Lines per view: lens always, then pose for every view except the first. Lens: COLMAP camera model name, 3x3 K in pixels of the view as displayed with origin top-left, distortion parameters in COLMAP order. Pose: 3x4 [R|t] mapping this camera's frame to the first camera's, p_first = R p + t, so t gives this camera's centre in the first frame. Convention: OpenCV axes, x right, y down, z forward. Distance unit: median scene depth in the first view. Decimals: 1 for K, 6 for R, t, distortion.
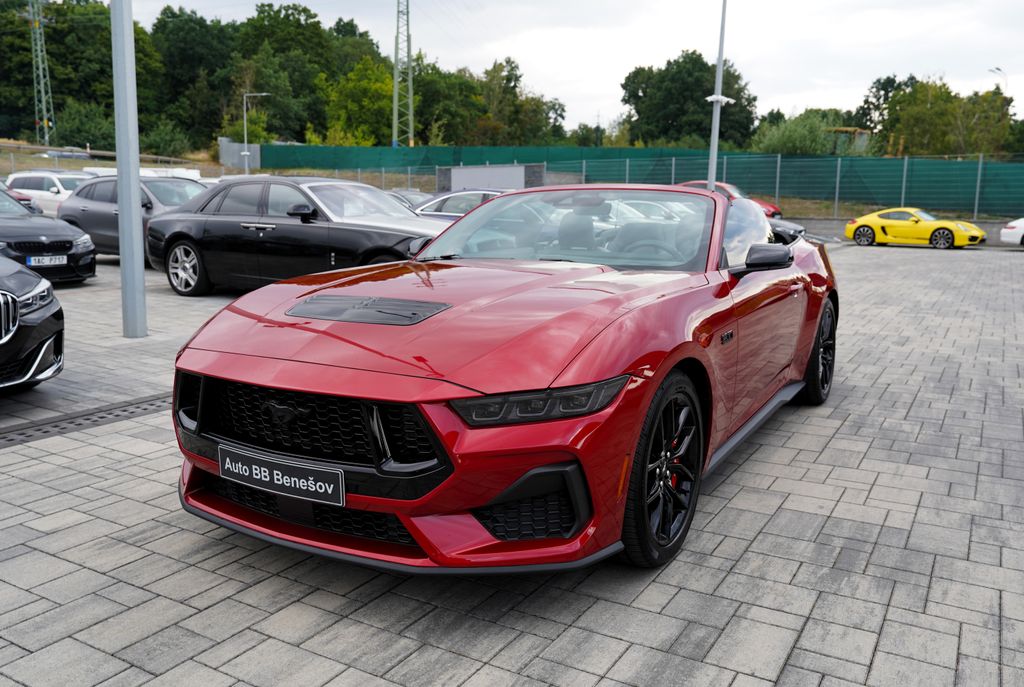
lens RADIAL K [[830.3, 0, 516.7], [0, 830.3, 339.8], [0, 0, 1]] dist [-0.051471, 0.053437]
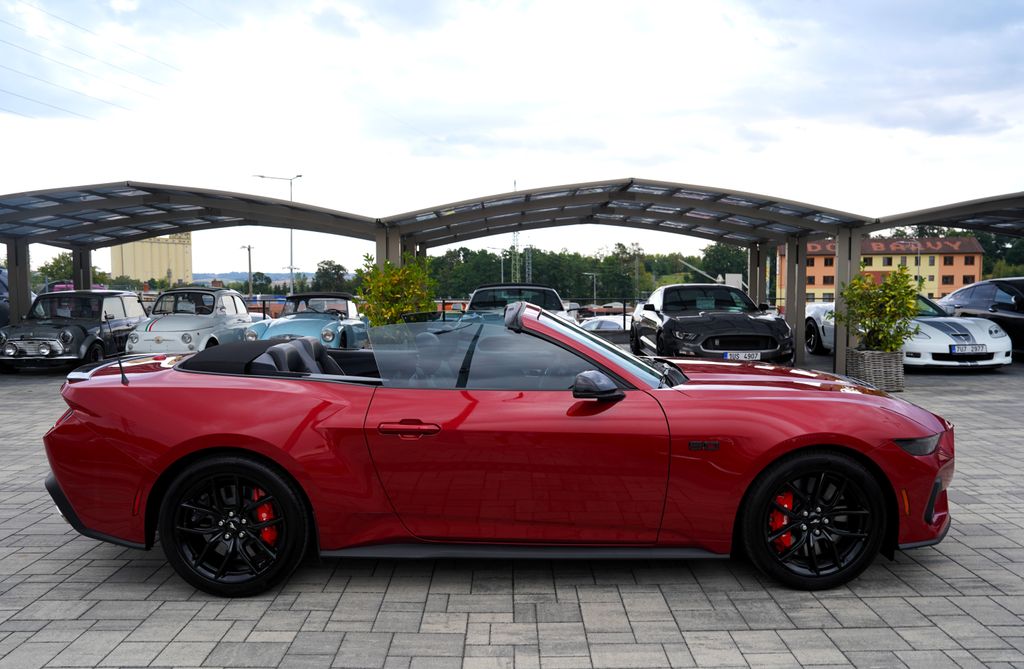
lens RADIAL K [[763.3, 0, 522.3], [0, 763.3, 304.6], [0, 0, 1]] dist [-0.076883, 0.055019]
pose [[-0.523872, -0.025801, 0.851406, -0.841895], [0.137397, 0.983893, 0.114357, -0.330174], [-0.840643, 0.176889, -0.511889, 1.674592]]
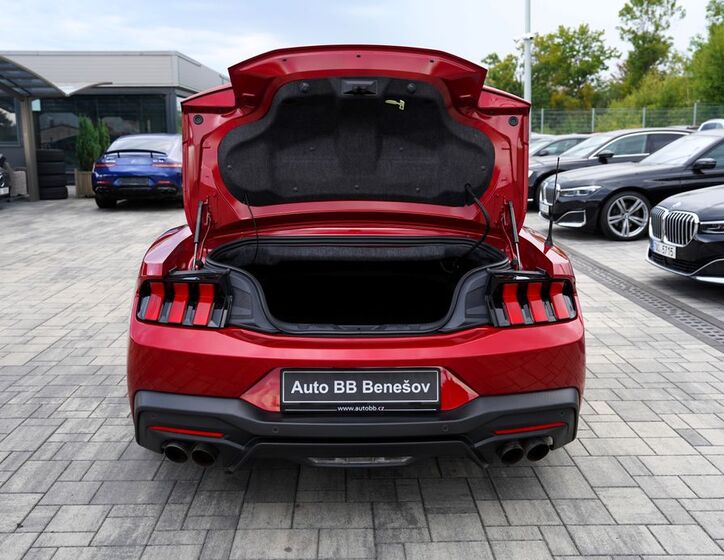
lens RADIAL K [[746.8, 0, 357.9], [0, 746.8, 279.5], [0, 0, 1]] dist [0.002036, 0.000000]
pose [[-0.846600, 0.099731, -0.522802, 0.743931], [-0.084318, 0.944749, 0.316765, -0.387257], [0.525508, 0.312255, -0.791416, 2.125093]]
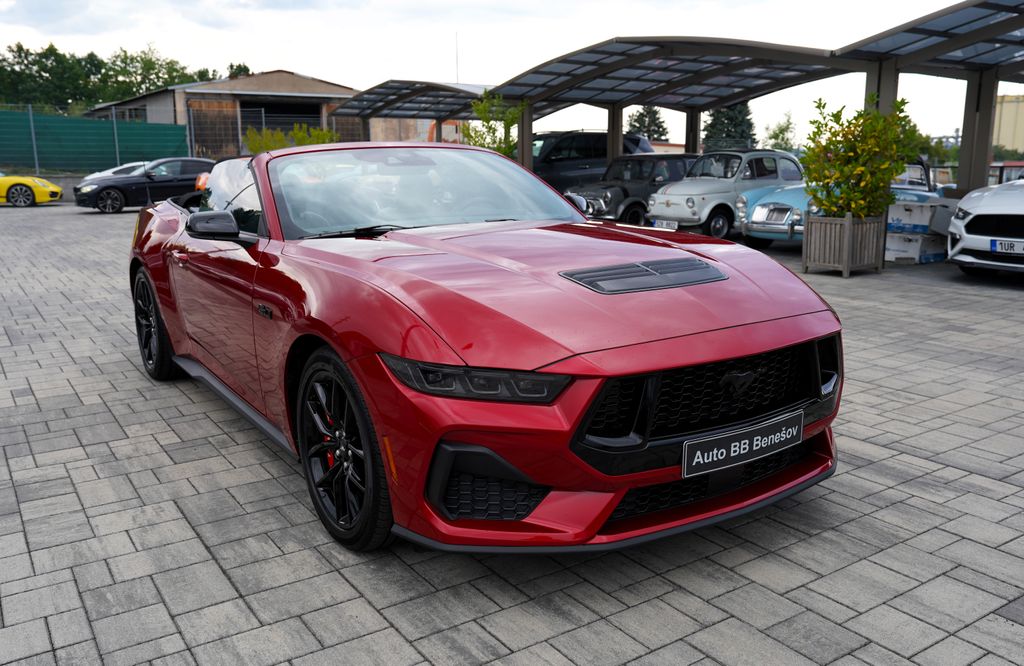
lens RADIAL K [[865.3, 0, 518.5], [0, 865.3, 331.8], [0, 0, 1]] dist [-0.037829, 0.046382]
pose [[0.424018, -0.183239, 0.886923, -0.827251], [0.150316, 0.979974, 0.130601, -0.091034], [-0.893092, 0.077942, 0.443070, 0.496090]]
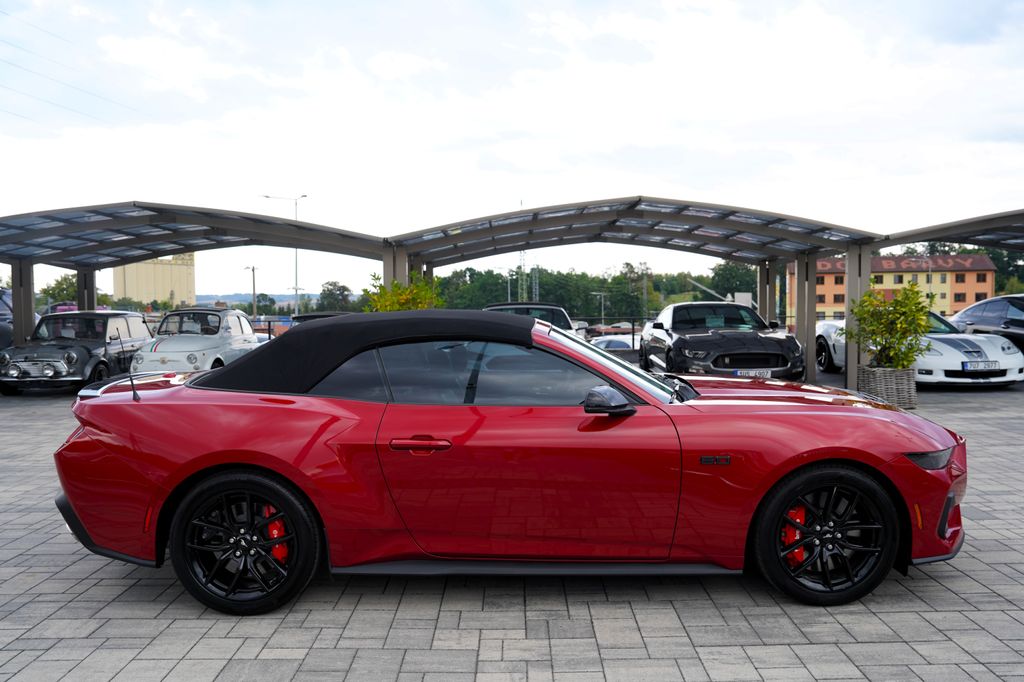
lens RADIAL K [[772.8, 0, 528.2], [0, 772.8, 306.0], [0, 0, 1]] dist [-0.078485, 0.059617]
pose [[-0.522910, -0.002247, 0.852385, -0.852165], [0.142252, 0.985743, 0.089866, -0.326501], [-0.840434, 0.168245, -0.515135, 1.686857]]
